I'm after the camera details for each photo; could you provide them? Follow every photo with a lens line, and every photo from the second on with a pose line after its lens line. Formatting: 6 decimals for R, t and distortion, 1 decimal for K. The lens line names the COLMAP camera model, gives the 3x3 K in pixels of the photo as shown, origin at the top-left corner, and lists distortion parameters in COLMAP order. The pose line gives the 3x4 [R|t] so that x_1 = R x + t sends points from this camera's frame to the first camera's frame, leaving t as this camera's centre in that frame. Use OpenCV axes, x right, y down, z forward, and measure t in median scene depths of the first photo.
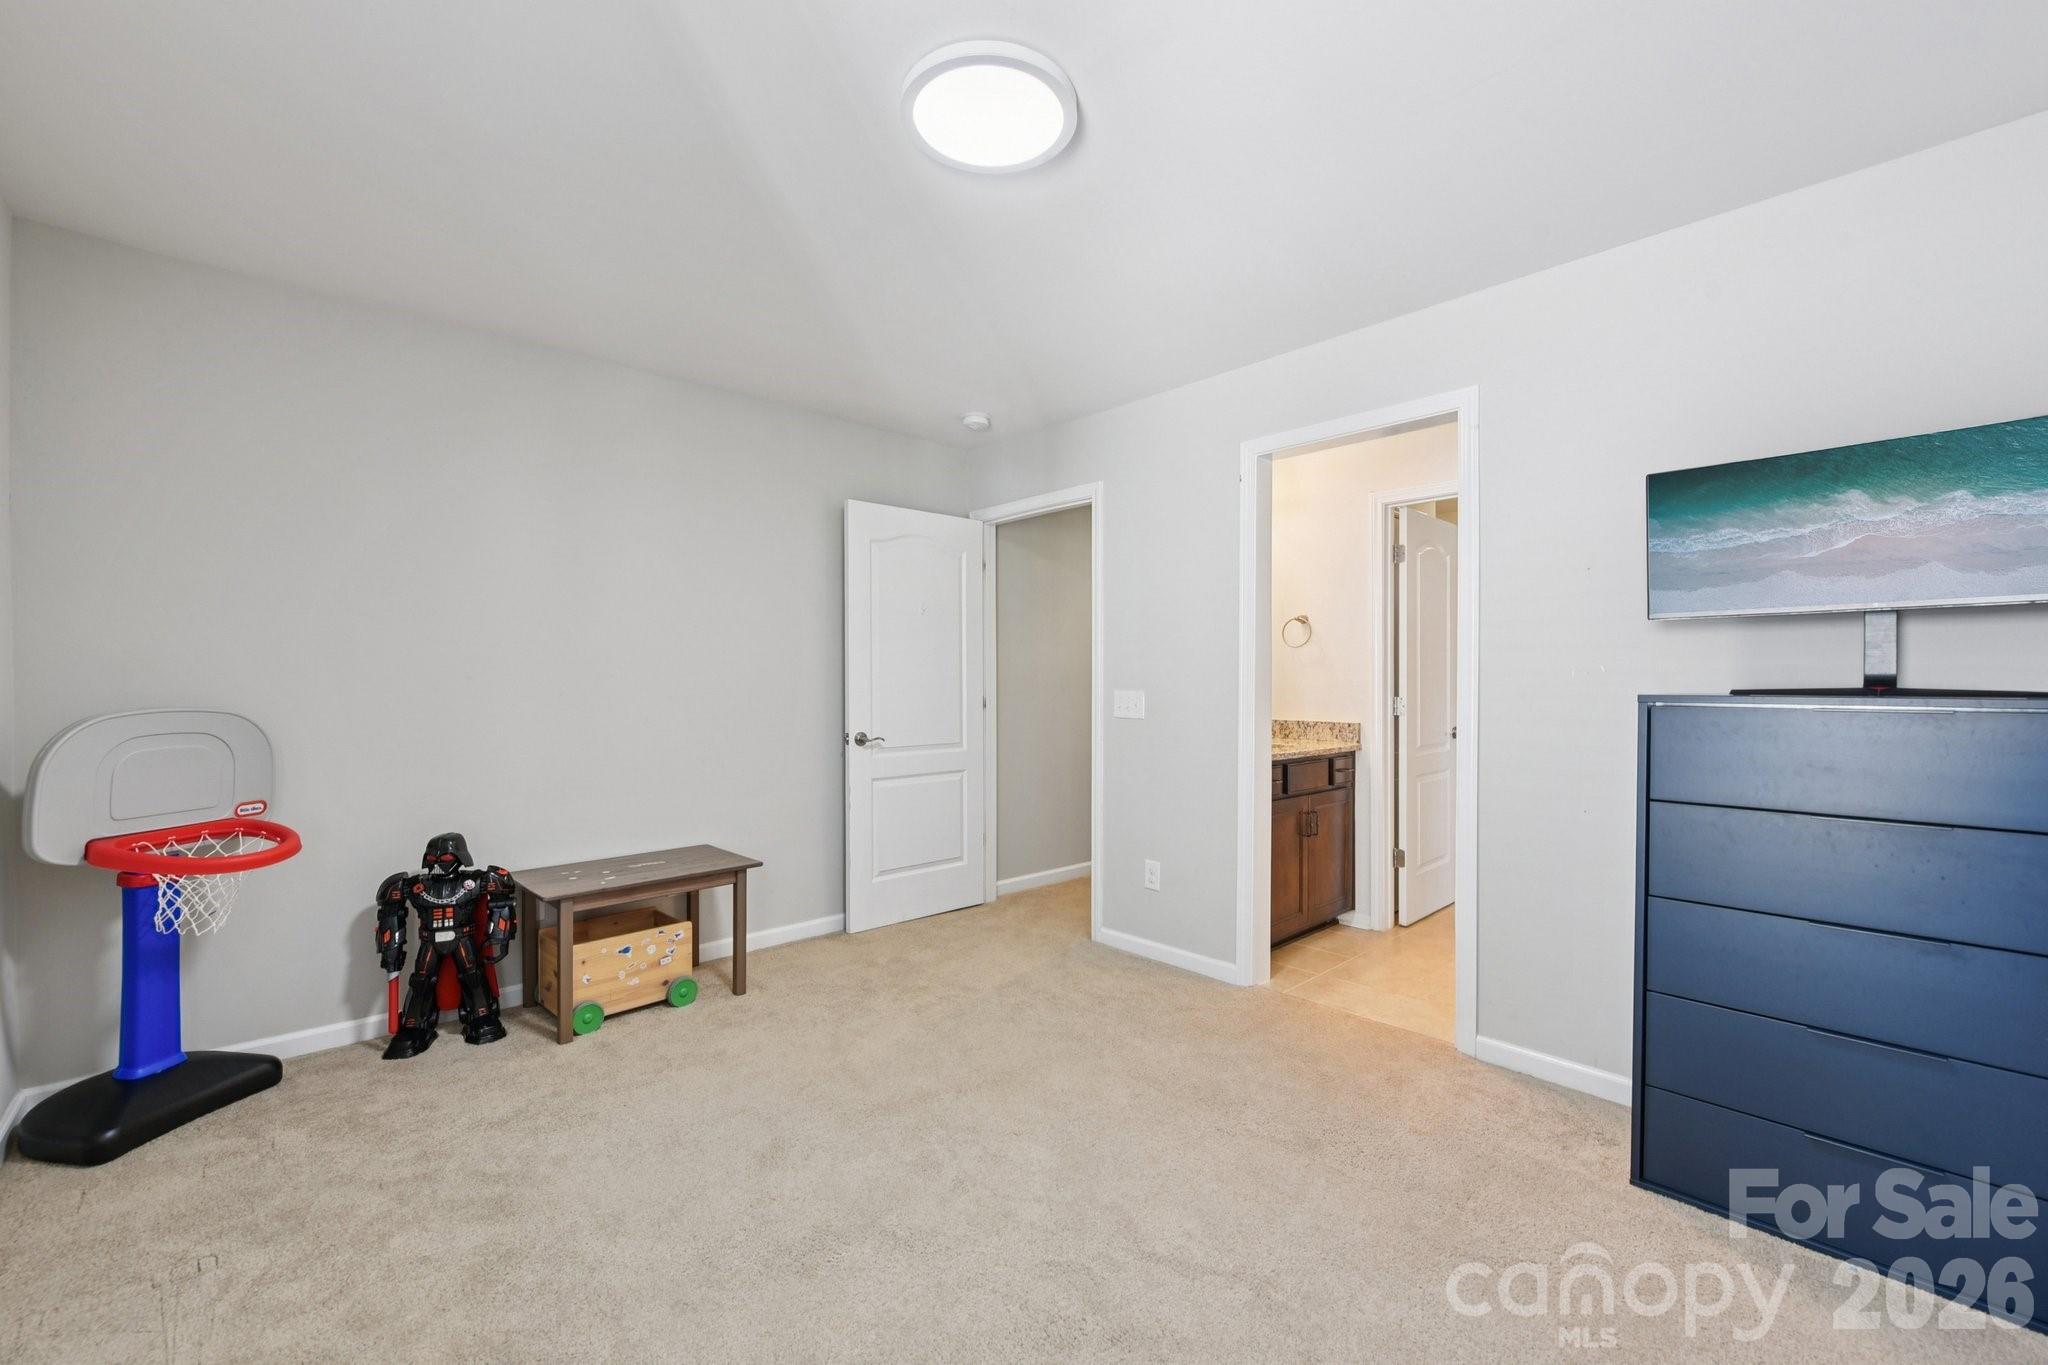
lens RADIAL K [[814.4, 0, 1021.0], [0, 814.4, 681.6], [0, 0, 1]] dist [-0.012441, -0.000295]
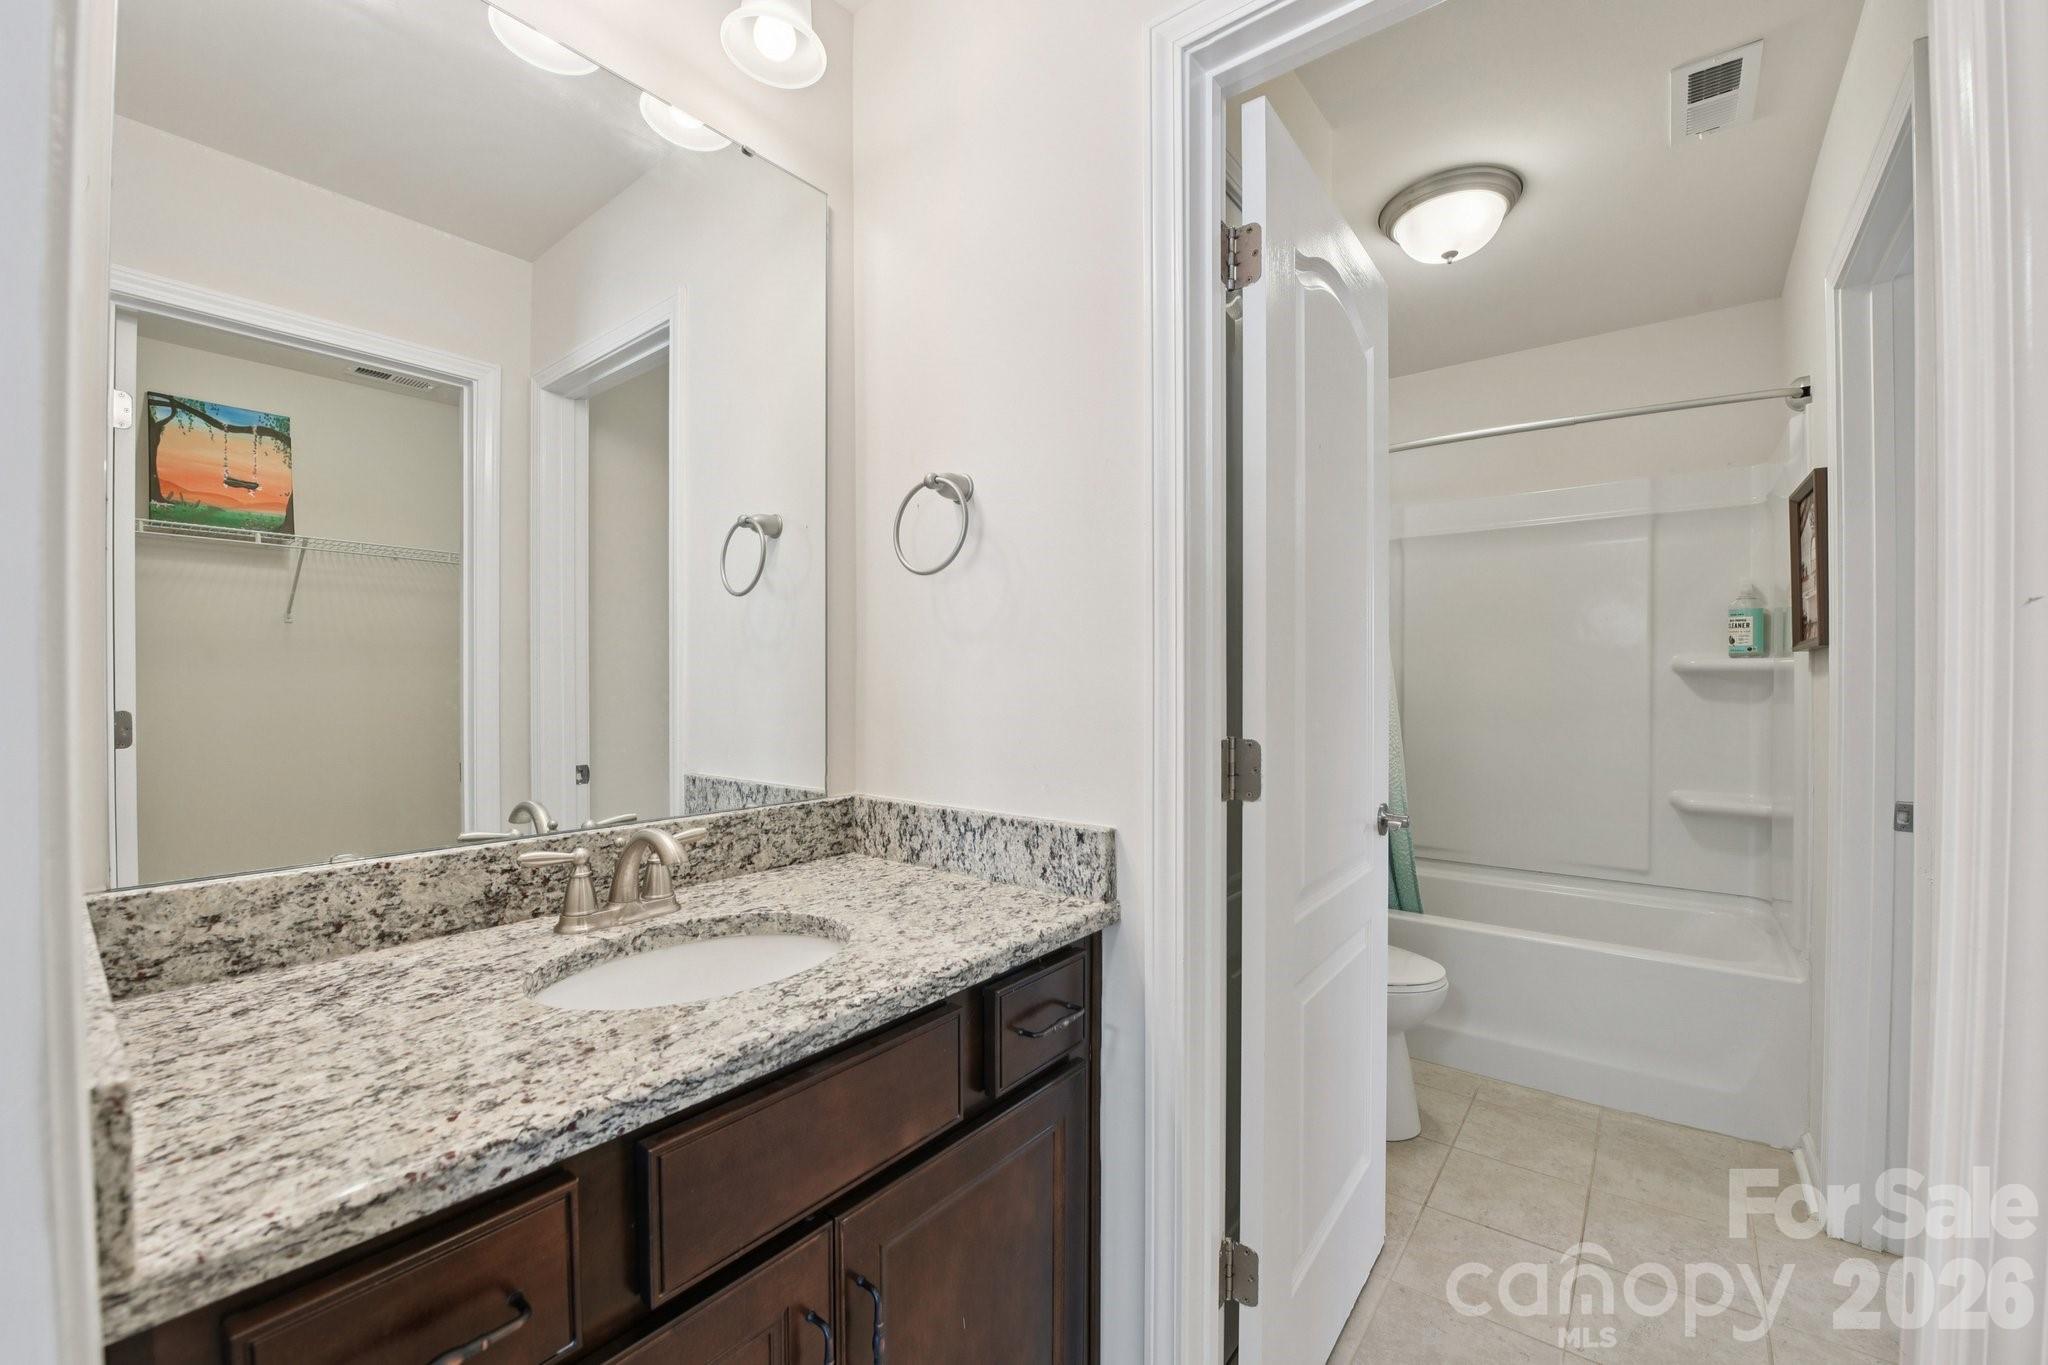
lens RADIAL K [[814.4, 0, 1025.0], [0, 814.4, 683.1], [0, 0, 1]] dist [-0.012441, -0.000295]
pose [[0.989444, 0.003202, 0.144882, 0.334810], [-0.002673, 0.999989, -0.003843, -0.000398], [-0.144893, 0.003415, 0.989441, 0.697839]]
